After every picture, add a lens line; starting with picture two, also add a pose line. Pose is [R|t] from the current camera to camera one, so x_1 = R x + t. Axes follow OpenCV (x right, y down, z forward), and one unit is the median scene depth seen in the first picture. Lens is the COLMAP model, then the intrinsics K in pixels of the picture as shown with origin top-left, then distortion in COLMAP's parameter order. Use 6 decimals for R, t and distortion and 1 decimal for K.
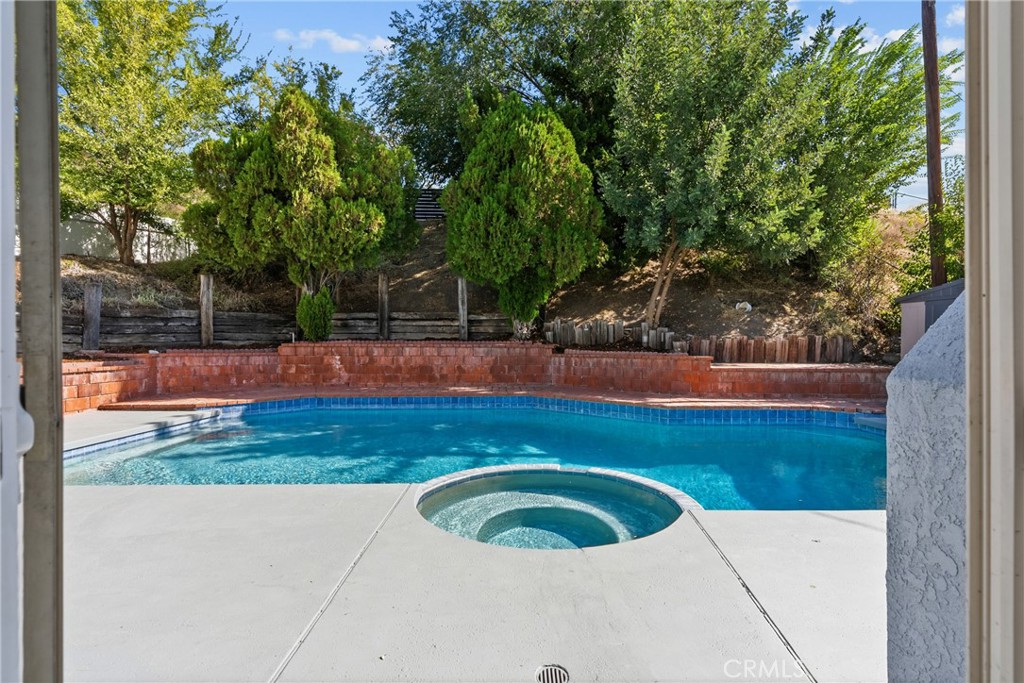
lens RADIAL K [[461.8, 0, 514.2], [0, 461.8, 339.9], [0, 0, 1]] dist [-0.014730, 0.005387]
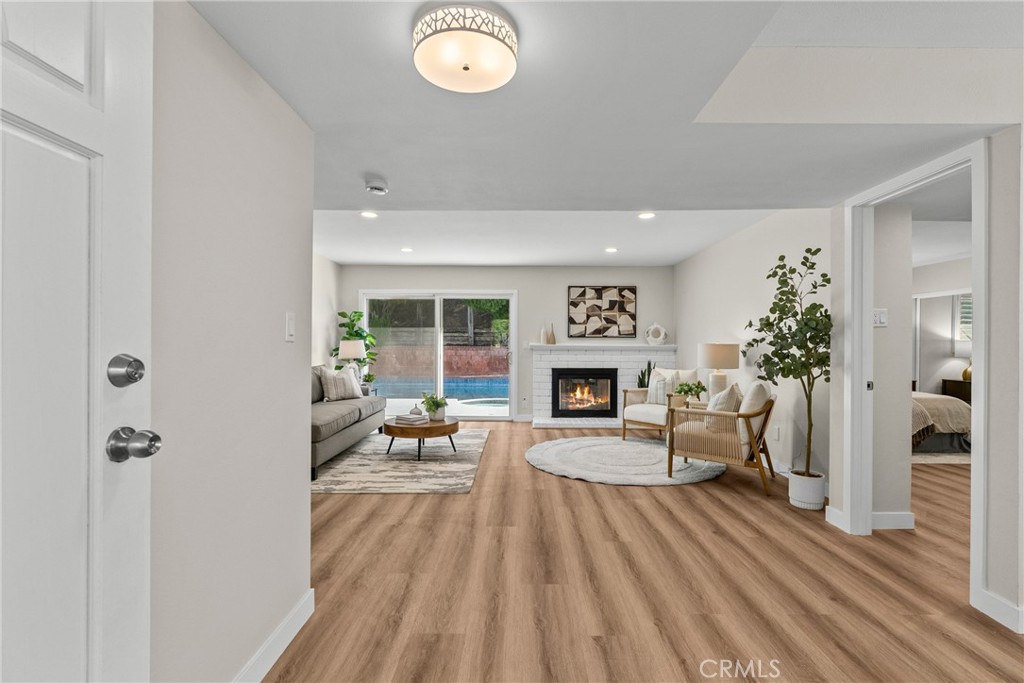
lens RADIAL K [[461.8, 0, 512.4], [0, 461.8, 341.5], [0, 0, 1]] dist [-0.014730, 0.005387]
pose [[0.999851, 0.004722, -0.016600, 0.063570], [-0.004757, 0.999987, -0.002055, -0.011975], [0.016590, 0.002134, 0.999860, -0.629562]]
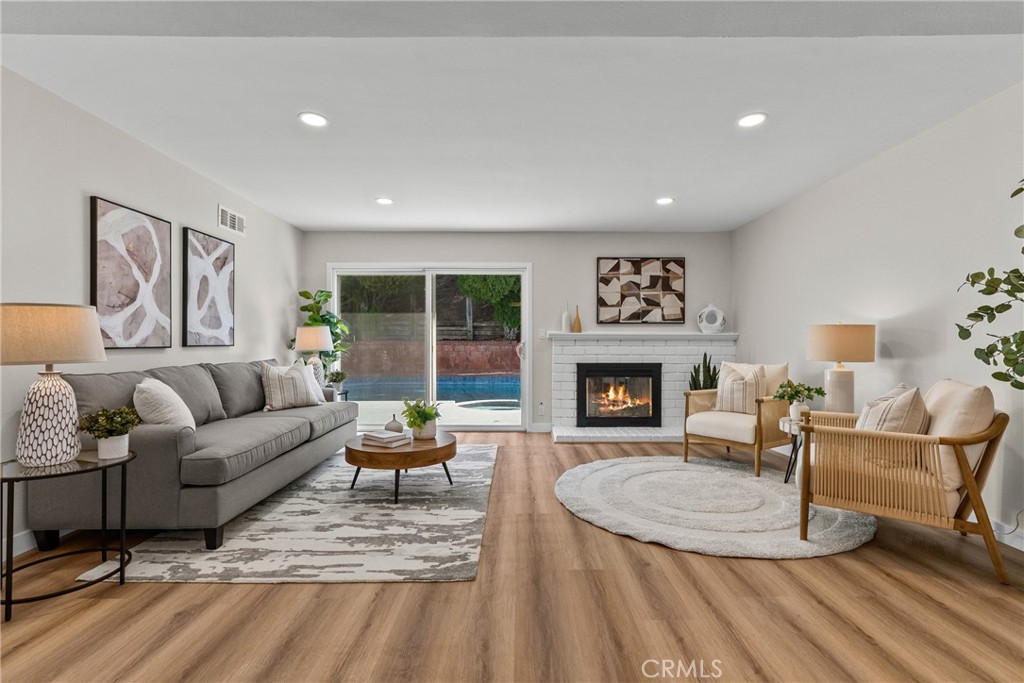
lens RADIAL K [[461.8, 0, 514.2], [0, 461.8, 341.6], [0, 0, 1]] dist [-0.014730, 0.005387]
pose [[0.999965, 0.001823, -0.008201, 0.044465], [-0.001792, 0.999991, 0.003738, -0.001539], [0.008208, -0.003723, 0.999959, -0.482238]]
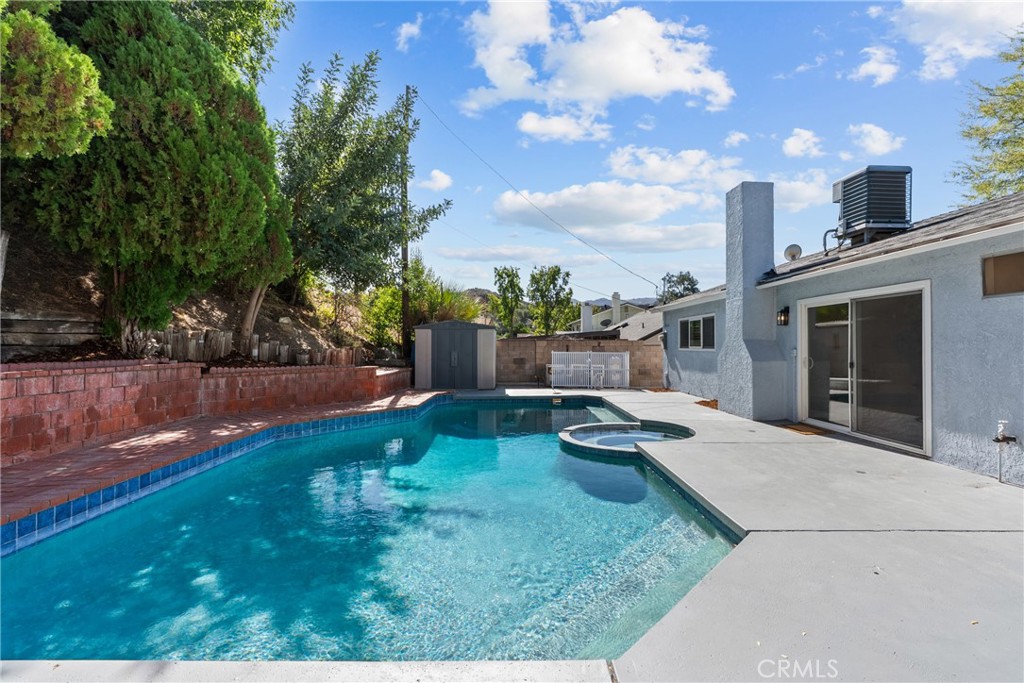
lens RADIAL K [[461.8, 0, 515.2], [0, 461.8, 344.2], [0, 0, 1]] dist [-0.014730, 0.005387]
pose [[-0.002721, 0.000985, 0.999996, -0.667336], [0.000540, 0.999999, -0.000983, -0.018027], [-0.999996, 0.000538, -0.002722, 0.503049]]
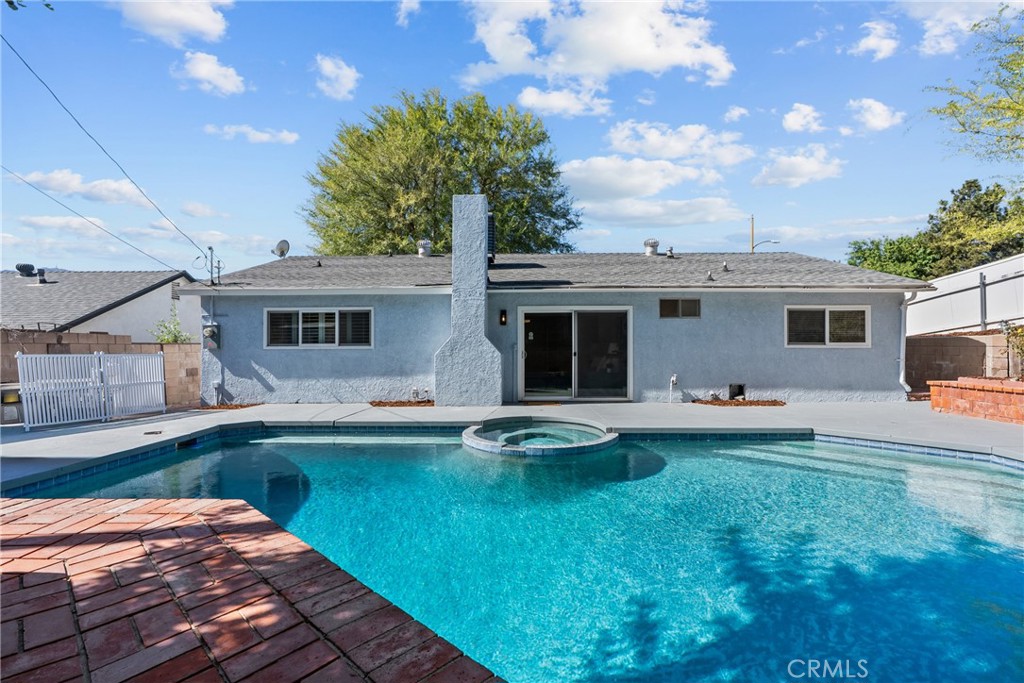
lens RADIAL K [[461.8, 0, 519.0], [0, 461.8, 345.8], [0, 0, 1]] dist [-0.014730, 0.005387]
pose [[-0.999708, 0.003857, 0.023870, 0.037223], [0.003668, 0.999962, -0.007950, -0.000311], [-0.023900, -0.007860, -0.999683, 0.992951]]
